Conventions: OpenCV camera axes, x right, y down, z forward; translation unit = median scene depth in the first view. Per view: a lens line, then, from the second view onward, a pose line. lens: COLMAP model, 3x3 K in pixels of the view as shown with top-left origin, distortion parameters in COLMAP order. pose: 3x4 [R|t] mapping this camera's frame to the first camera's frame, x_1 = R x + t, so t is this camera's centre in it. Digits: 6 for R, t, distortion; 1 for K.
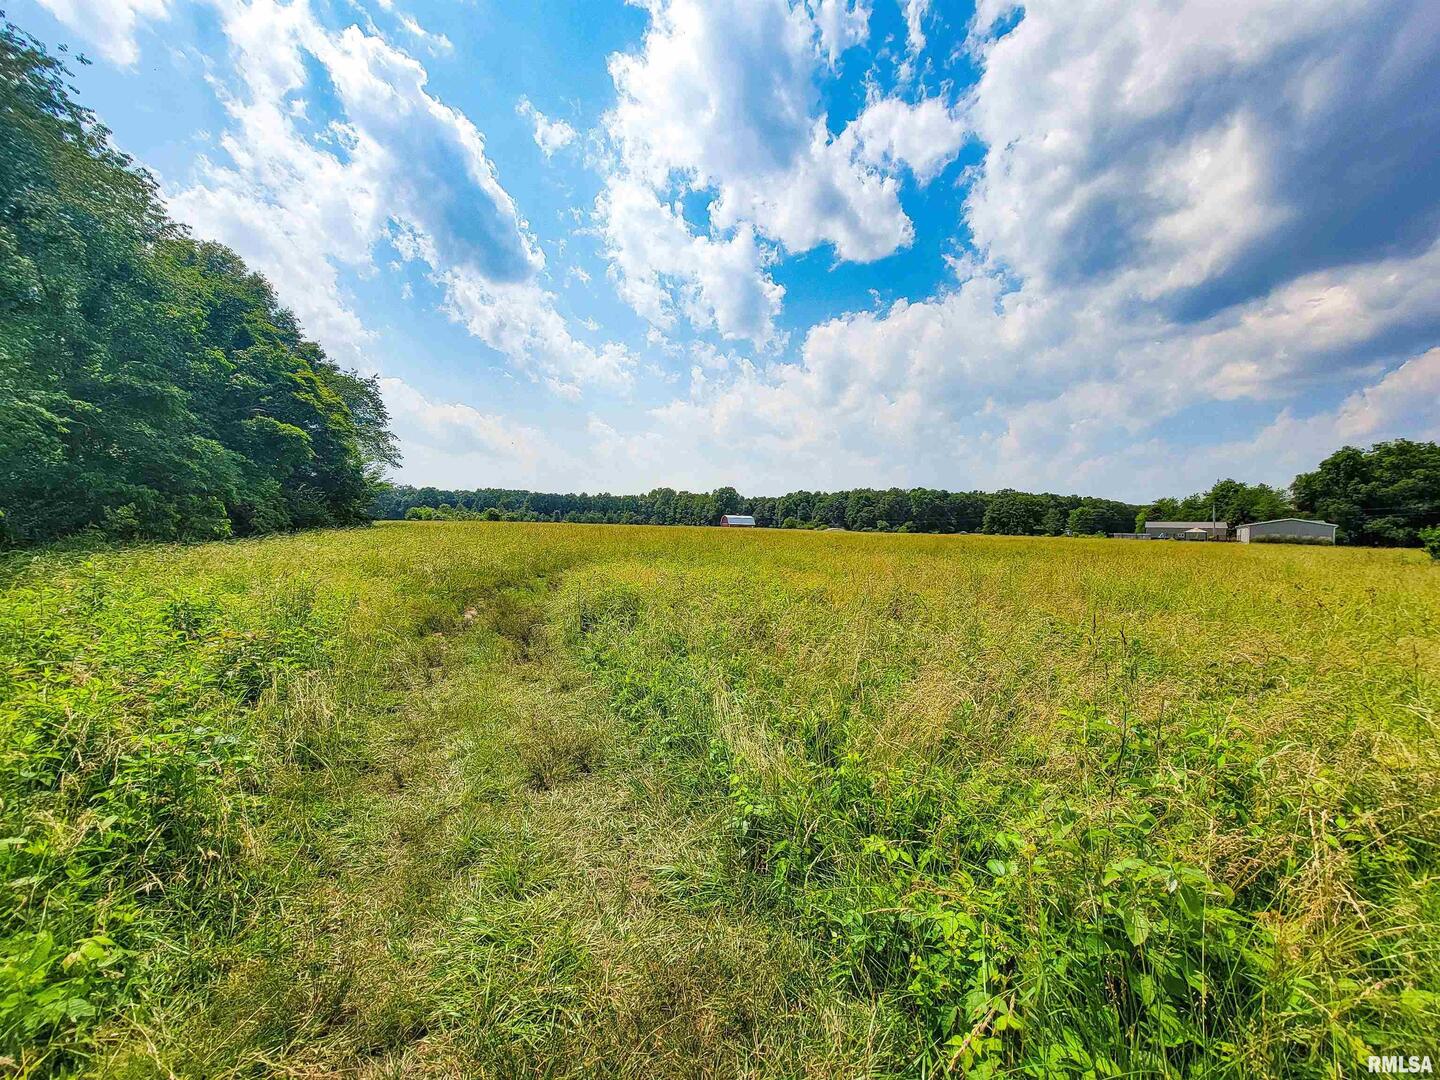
lens RADIAL K [[575.3, 0, 721.4], [0, 575.3, 541.6], [0, 0, 1]] dist [-0.001559, -0.000080]
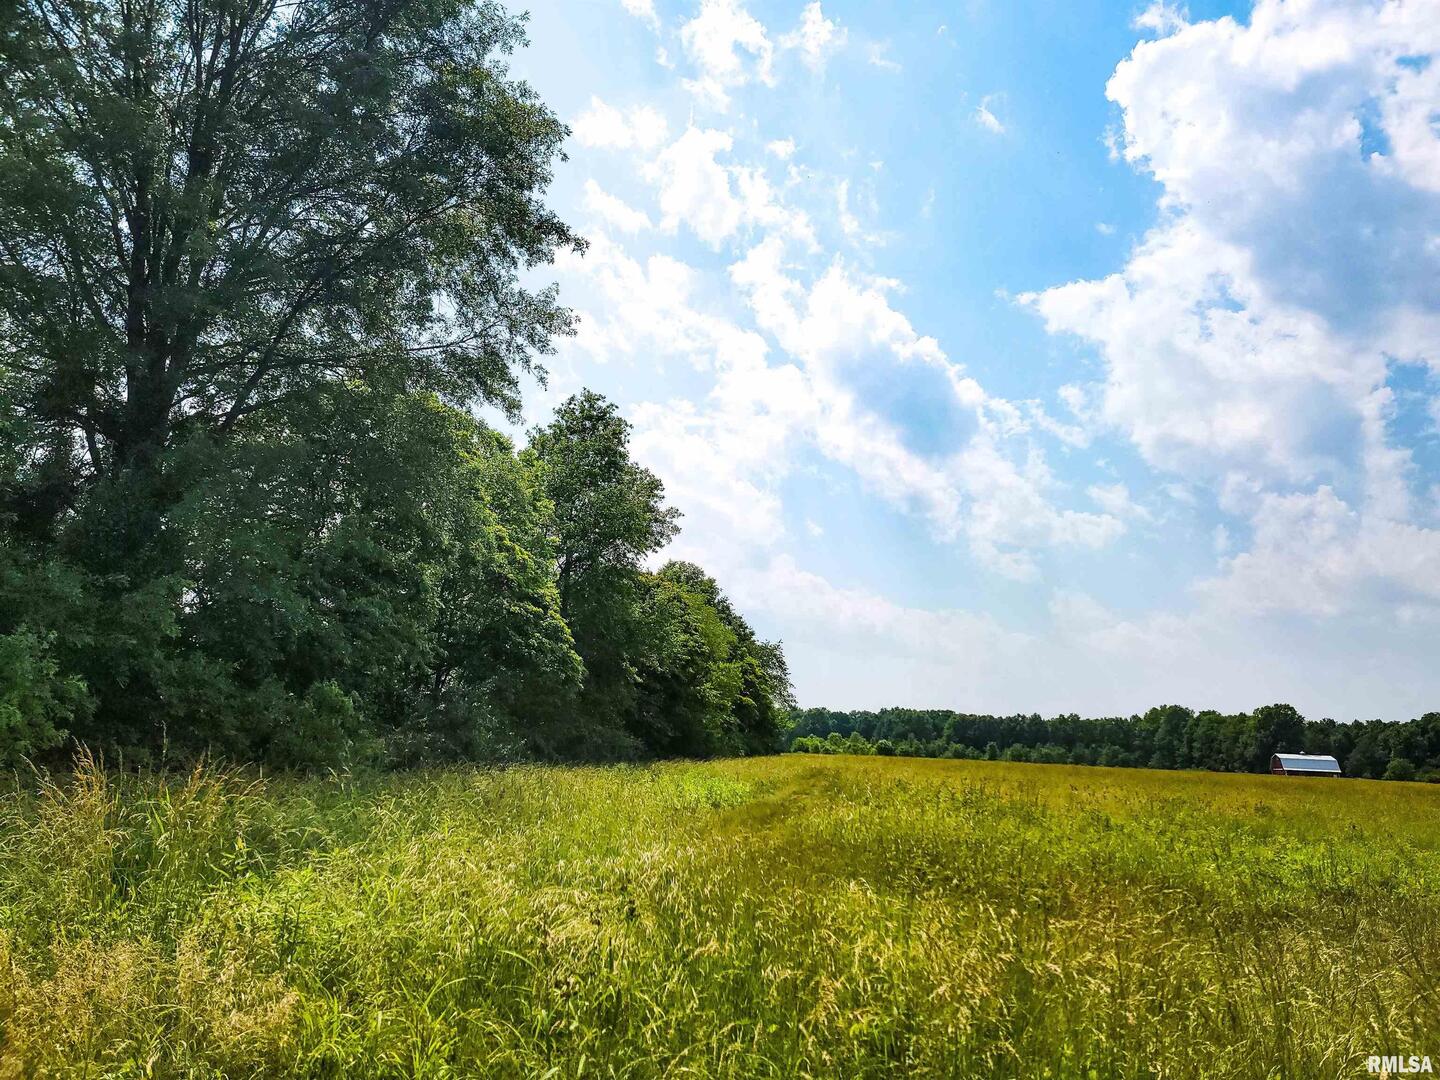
lens RADIAL K [[1023.5, 0, 725.3], [0, 1023.5, 538.2], [0, 0, 1]] dist [0.058963, -0.048403]
pose [[0.848058, -0.097309, -0.520892, 0.089675], [-0.033693, 0.971104, -0.236268, 0.007710], [0.528831, 0.217920, 0.820273, -0.173365]]
